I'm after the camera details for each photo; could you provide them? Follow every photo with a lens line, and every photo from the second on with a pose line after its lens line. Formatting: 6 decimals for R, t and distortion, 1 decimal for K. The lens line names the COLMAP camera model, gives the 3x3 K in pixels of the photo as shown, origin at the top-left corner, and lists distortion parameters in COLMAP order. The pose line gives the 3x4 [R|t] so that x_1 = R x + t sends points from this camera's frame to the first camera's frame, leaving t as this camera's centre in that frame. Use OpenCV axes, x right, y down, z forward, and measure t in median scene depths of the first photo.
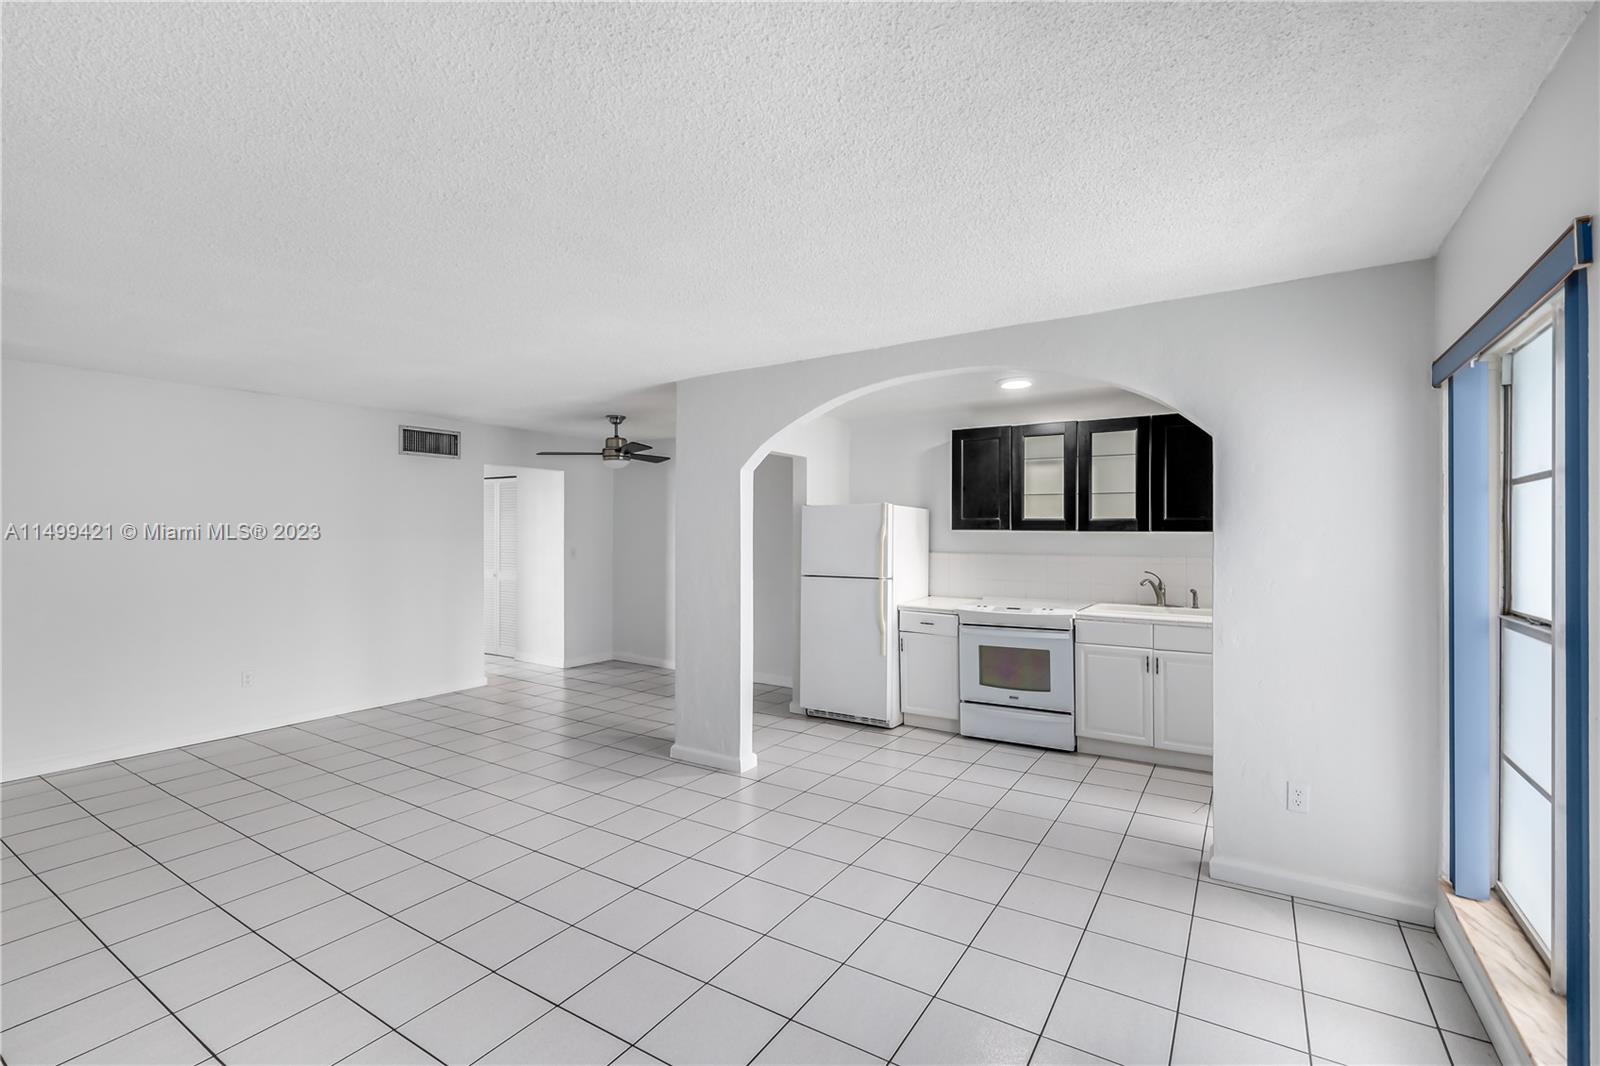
lens RADIAL K [[711.4, 0, 791.6], [0, 711.4, 535.9], [0, 0, 1]] dist [0.009869, -0.000317]
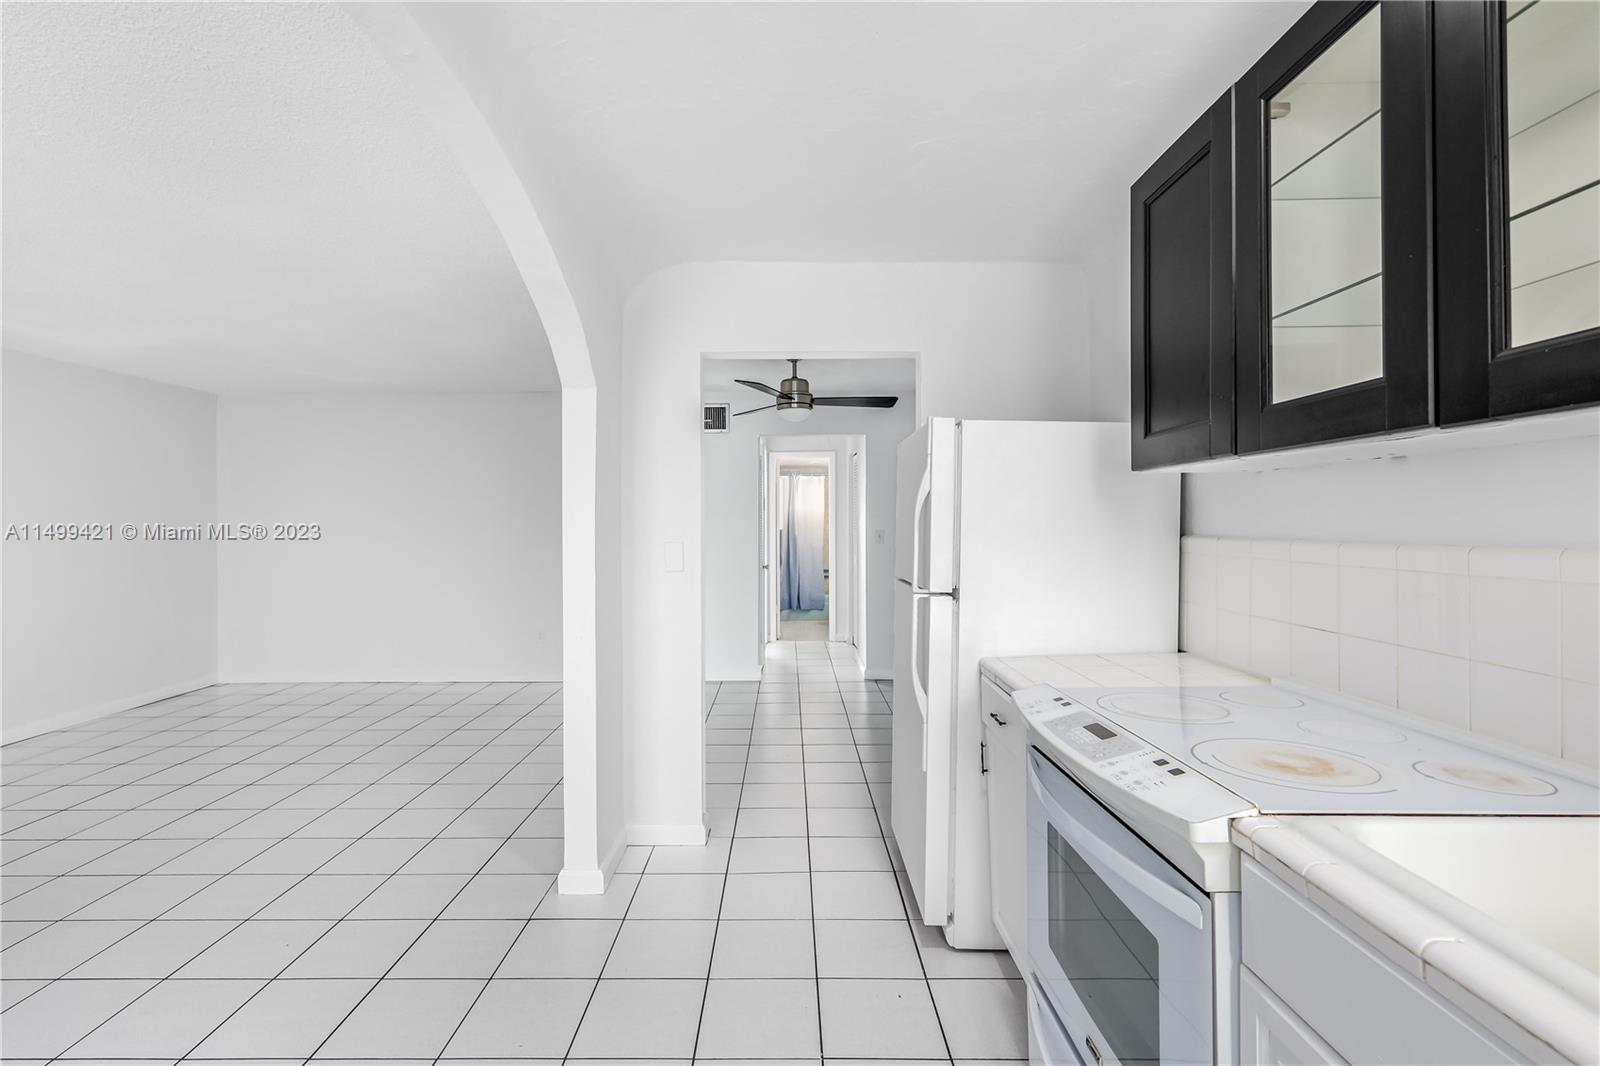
lens RADIAL K [[711.4, 0, 800.9], [0, 711.4, 527.4], [0, 0, 1]] dist [0.009869, -0.000317]
pose [[0.557389, 0.000768, -0.830251, 0.396553], [-0.007057, 0.999968, -0.003813, 0.021341], [0.830222, 0.007984, 0.557376, 0.620690]]
